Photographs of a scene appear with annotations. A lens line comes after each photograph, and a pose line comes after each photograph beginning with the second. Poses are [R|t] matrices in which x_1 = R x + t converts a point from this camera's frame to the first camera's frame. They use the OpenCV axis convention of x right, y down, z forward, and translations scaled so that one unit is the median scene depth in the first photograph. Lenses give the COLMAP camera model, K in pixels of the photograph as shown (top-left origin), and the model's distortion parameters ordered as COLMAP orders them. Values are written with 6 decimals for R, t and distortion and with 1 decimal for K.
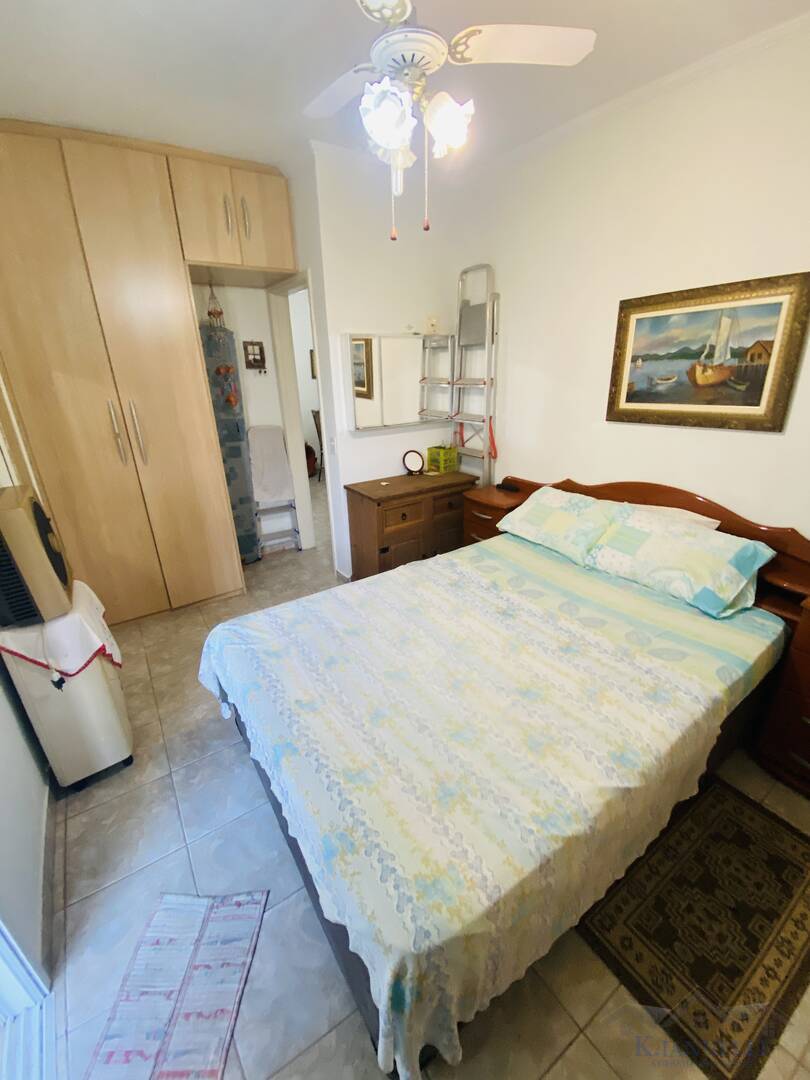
lens RADIAL K [[441.2, 0, 394.2], [0, 441.2, 544.6], [0, 0, 1]] dist [-0.000670, -0.009332]
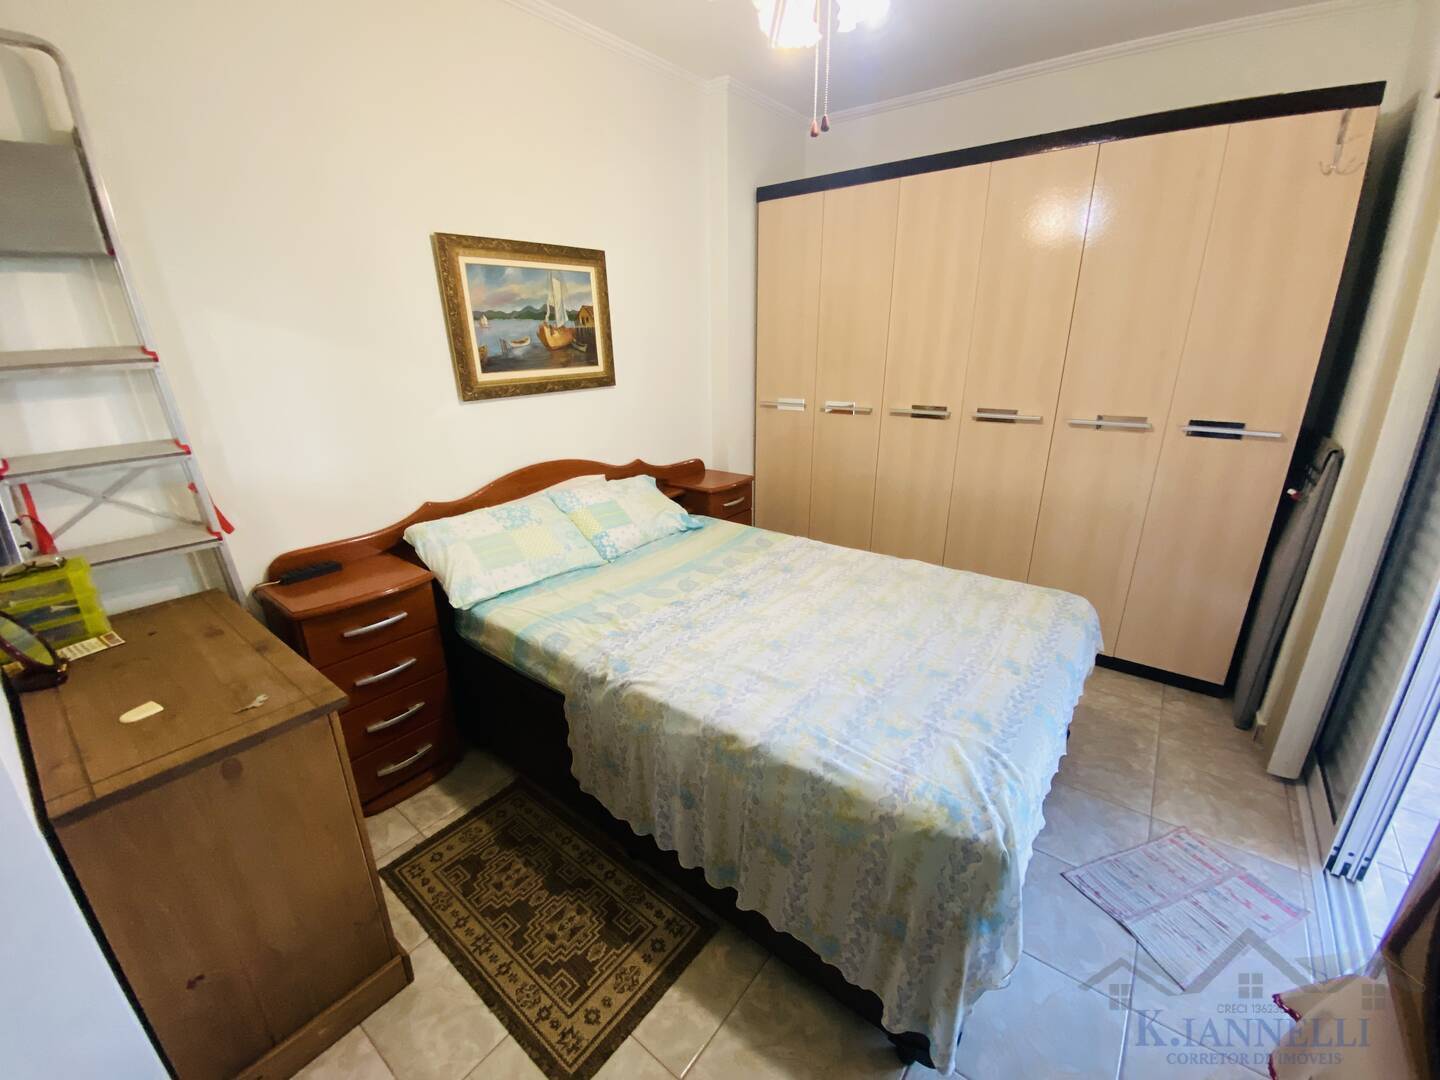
lens RADIAL K [[588.2, 0, 723.3], [0, 588.2, 550.1], [0, 0, 1]] dist [-0.000670, -0.009332]
pose [[-0.341516, -0.279411, 0.897383, -0.696419], [0.372634, 0.836288, 0.402202, -0.369474], [-0.862850, 0.471754, -0.181488, 1.117229]]
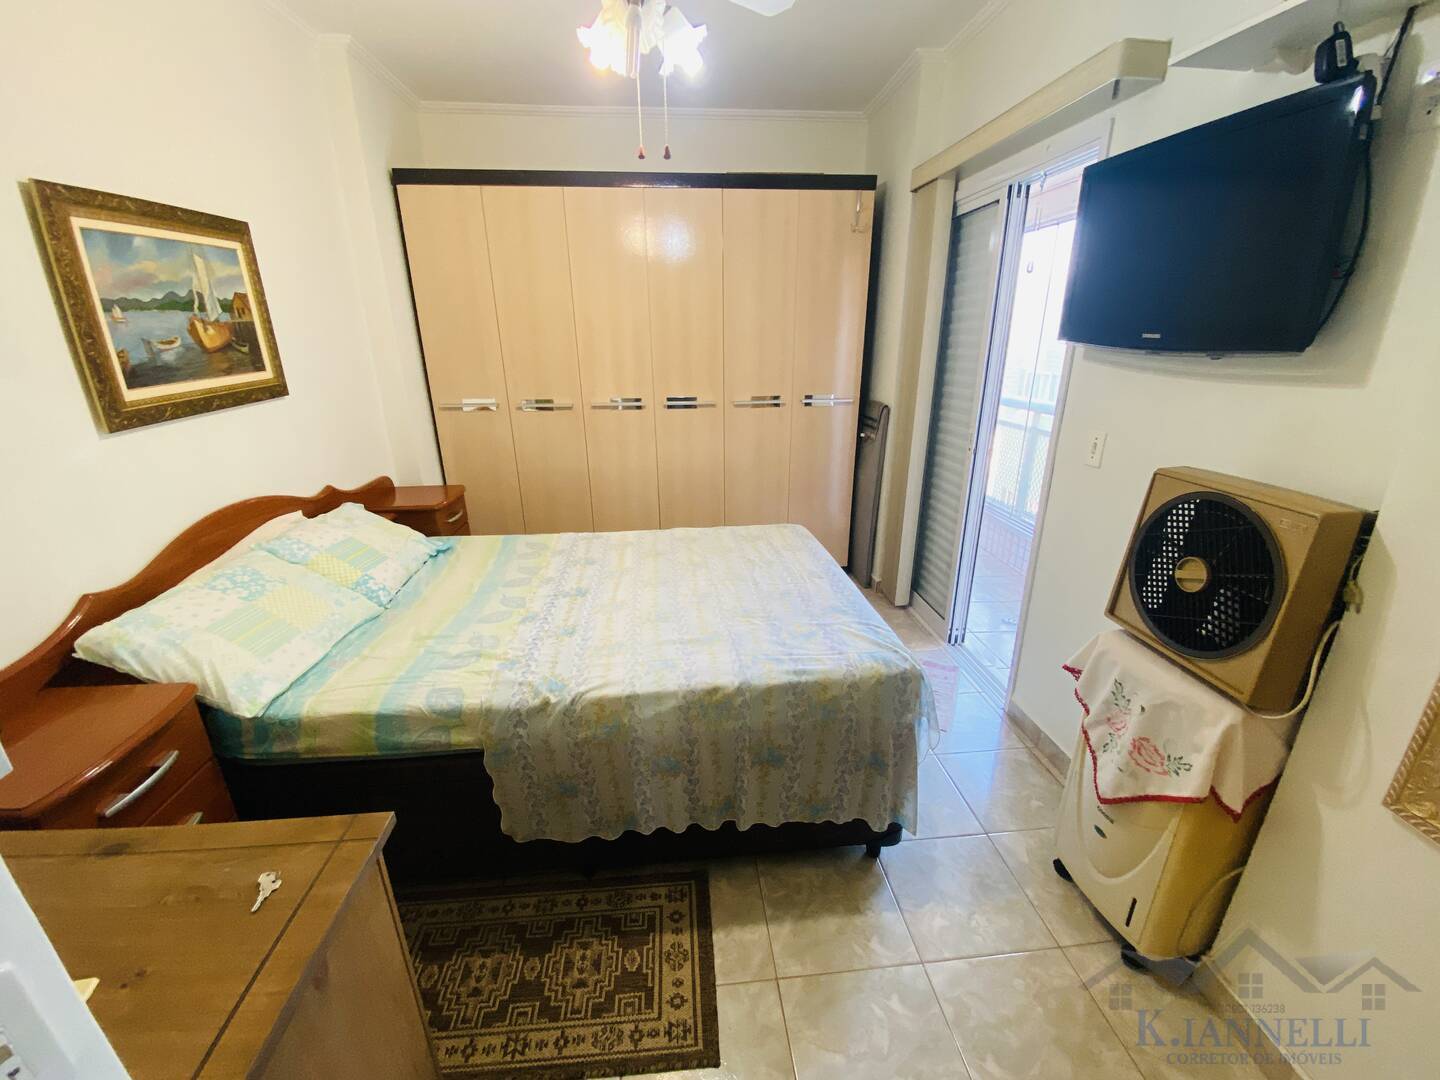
lens RADIAL K [[588.2, 0, 739.8], [0, 588.2, 542.3], [0, 0, 1]] dist [-0.000670, -0.009332]
pose [[-0.903355, -0.114340, 0.413372, -0.472961], [0.186090, 0.763871, 0.617958, -0.541971], [-0.386420, 0.635159, -0.668769, 1.483280]]
